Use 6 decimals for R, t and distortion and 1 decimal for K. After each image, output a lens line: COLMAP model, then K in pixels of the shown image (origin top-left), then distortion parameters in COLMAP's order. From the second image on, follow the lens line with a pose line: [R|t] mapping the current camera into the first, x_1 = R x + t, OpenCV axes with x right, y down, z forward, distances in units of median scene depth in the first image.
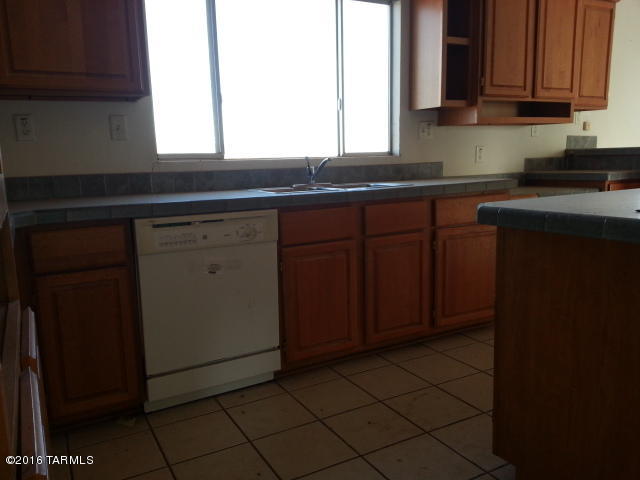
lens RADIAL K [[519.4, 0, 318.9], [0, 519.4, 237.4], [0, 0, 1]] dist [0.109357, -0.171412]
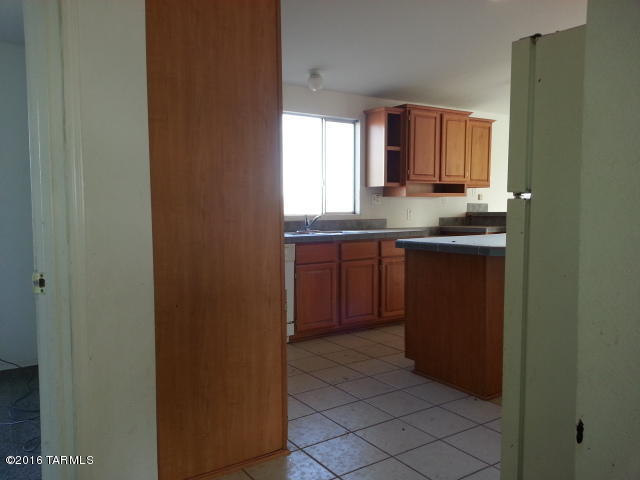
lens RADIAL K [[519.4, 0, 318.9], [0, 519.4, 237.4], [0, 0, 1]] dist [0.109357, -0.171412]
pose [[0.996360, 0.016109, 0.083704, -0.108502], [-0.007963, 0.995276, -0.096758, 0.072956], [-0.084867, 0.095740, 0.991782, -0.598452]]
